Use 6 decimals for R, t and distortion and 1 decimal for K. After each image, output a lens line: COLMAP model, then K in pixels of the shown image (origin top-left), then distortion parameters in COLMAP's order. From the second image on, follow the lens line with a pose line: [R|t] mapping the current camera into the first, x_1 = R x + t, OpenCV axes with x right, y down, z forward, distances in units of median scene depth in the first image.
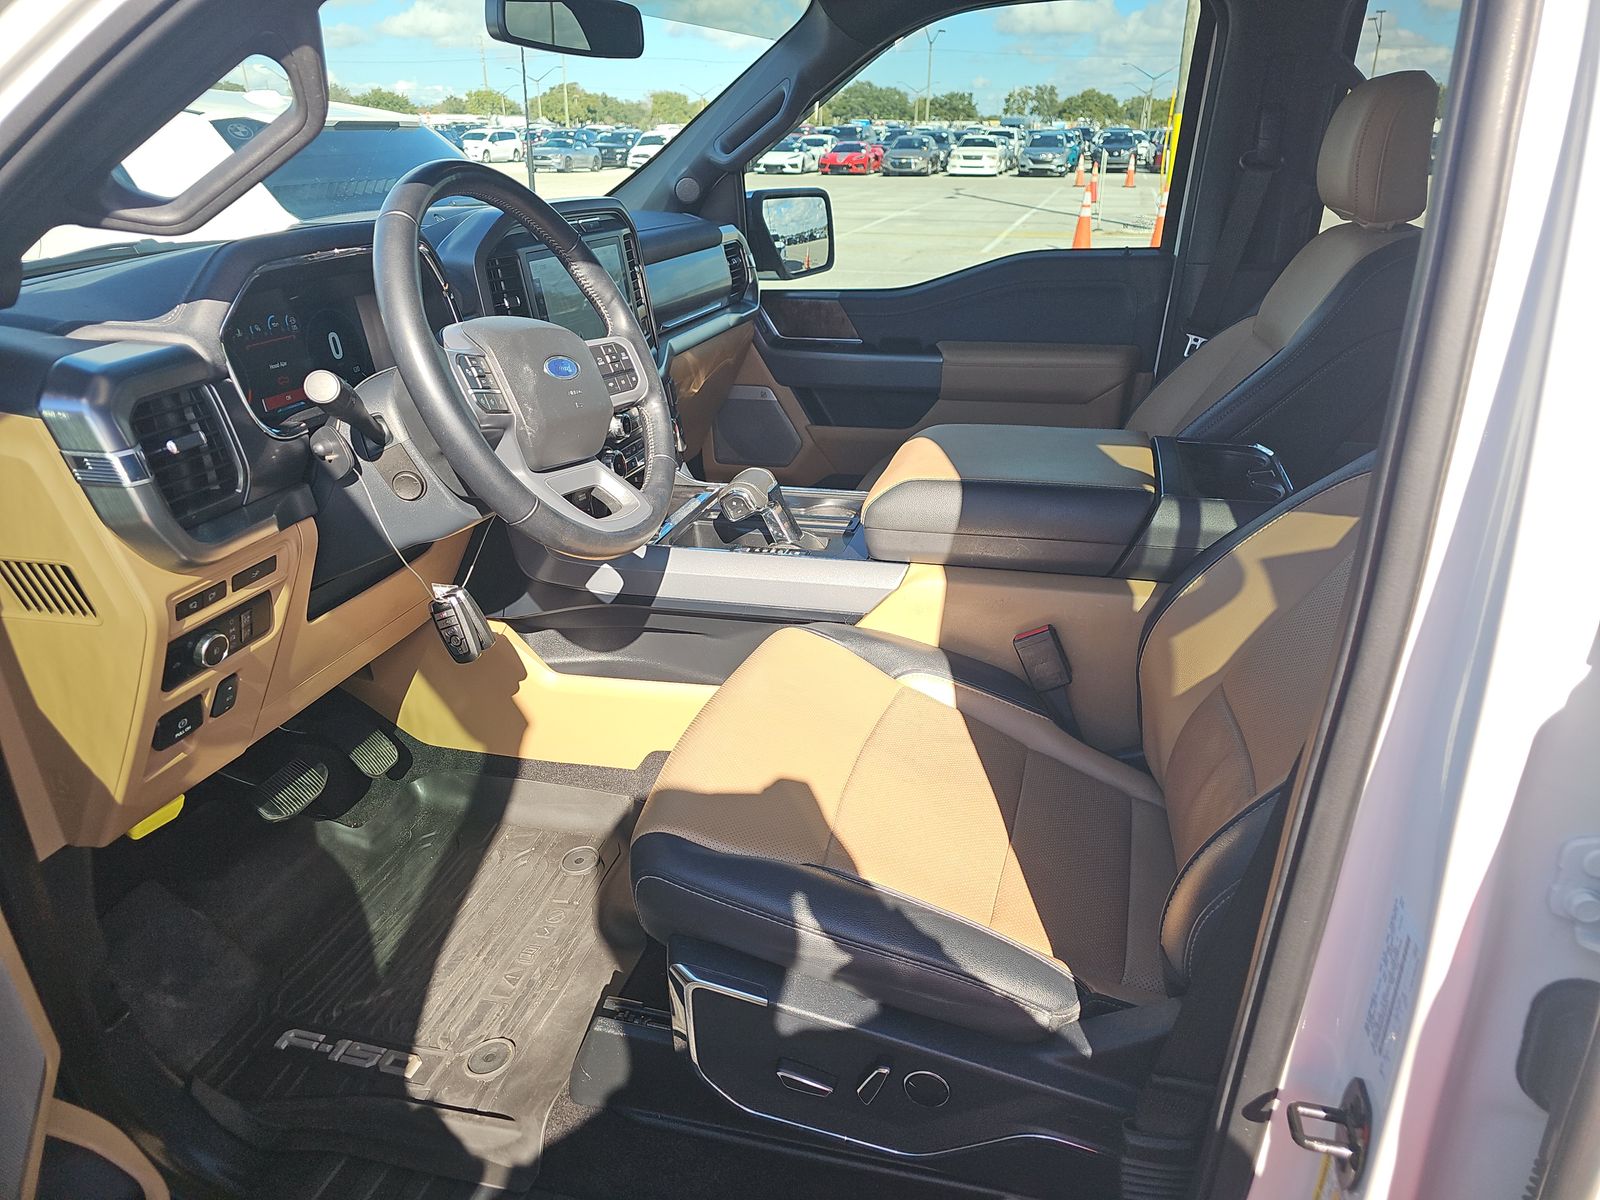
lens RADIAL K [[1048.0, 0, 800.9], [0, 1048.0, 593.6], [0, 0, 1]] dist [0.022124, -0.003680]
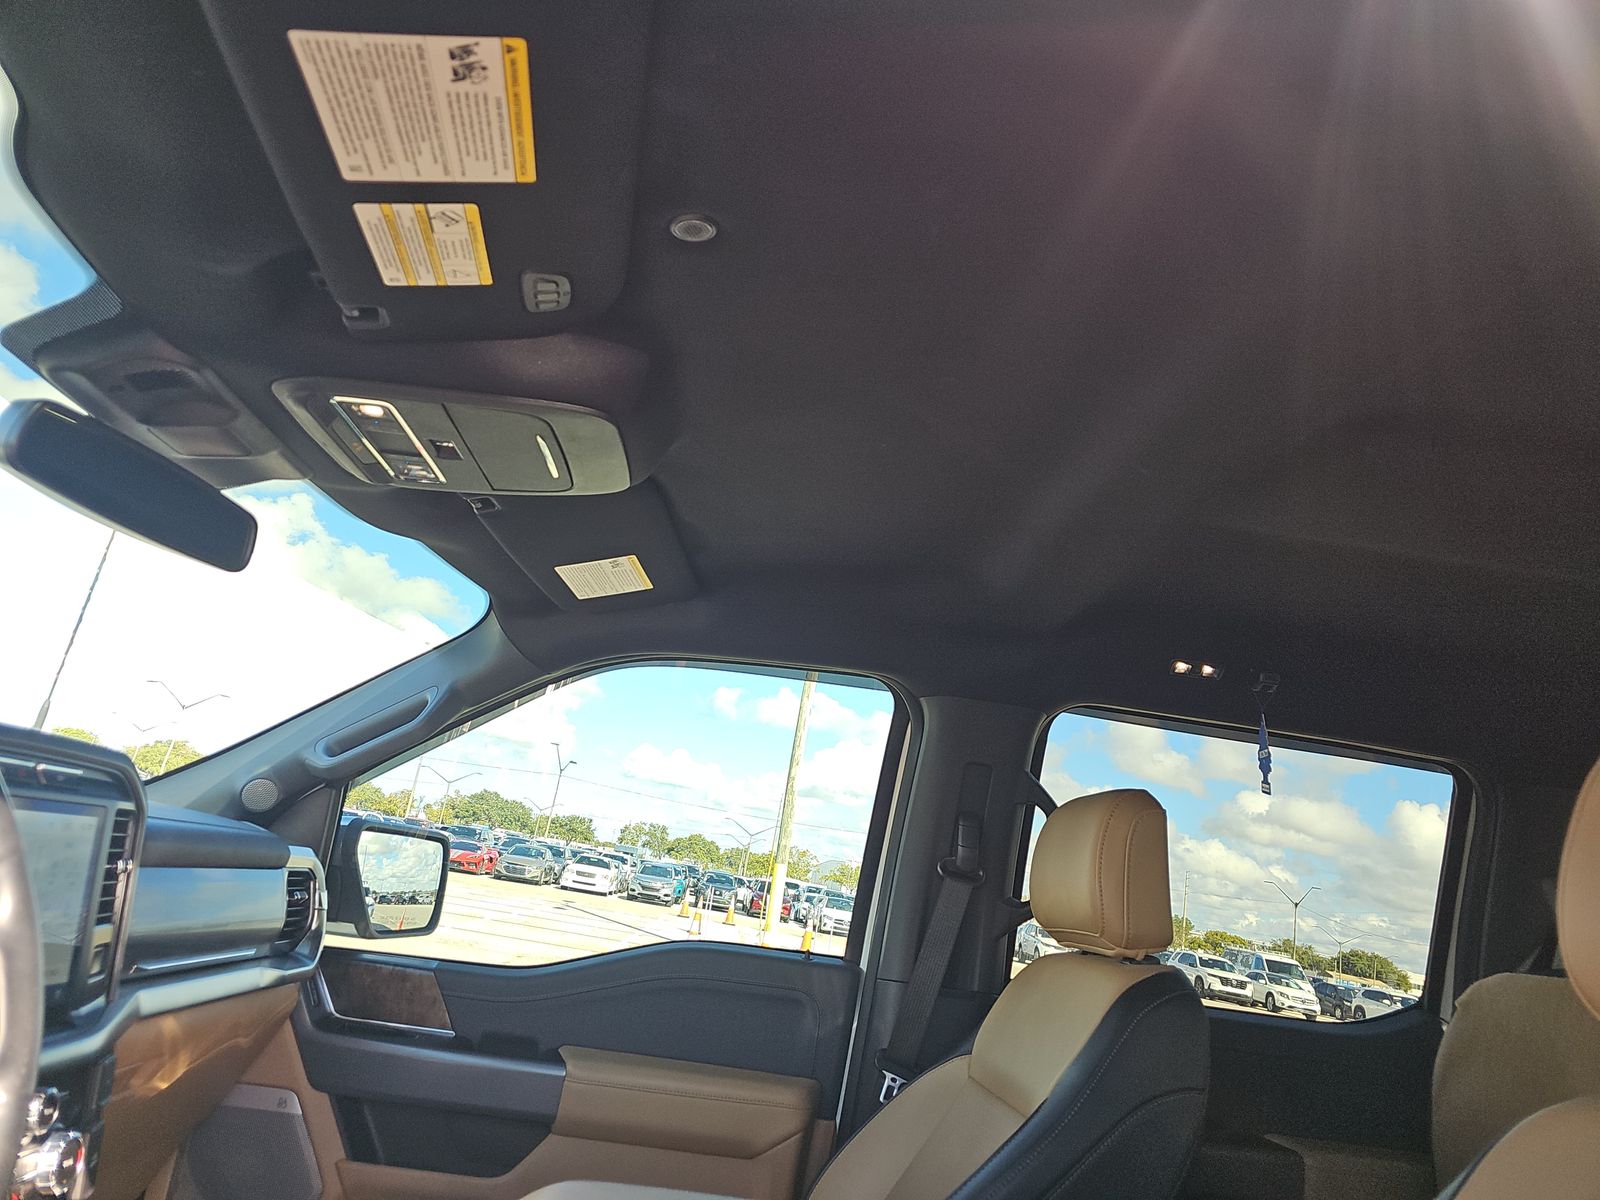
lens RADIAL K [[1048.0, 0, 800.9], [0, 1048.0, 593.6], [0, 0, 1]] dist [0.022124, -0.003680]
pose [[0.928876, 0.236012, 0.285462, 0.001309], [-0.011671, 0.788969, -0.614322, -0.035871], [-0.370208, 0.567297, 0.735609, 0.197442]]
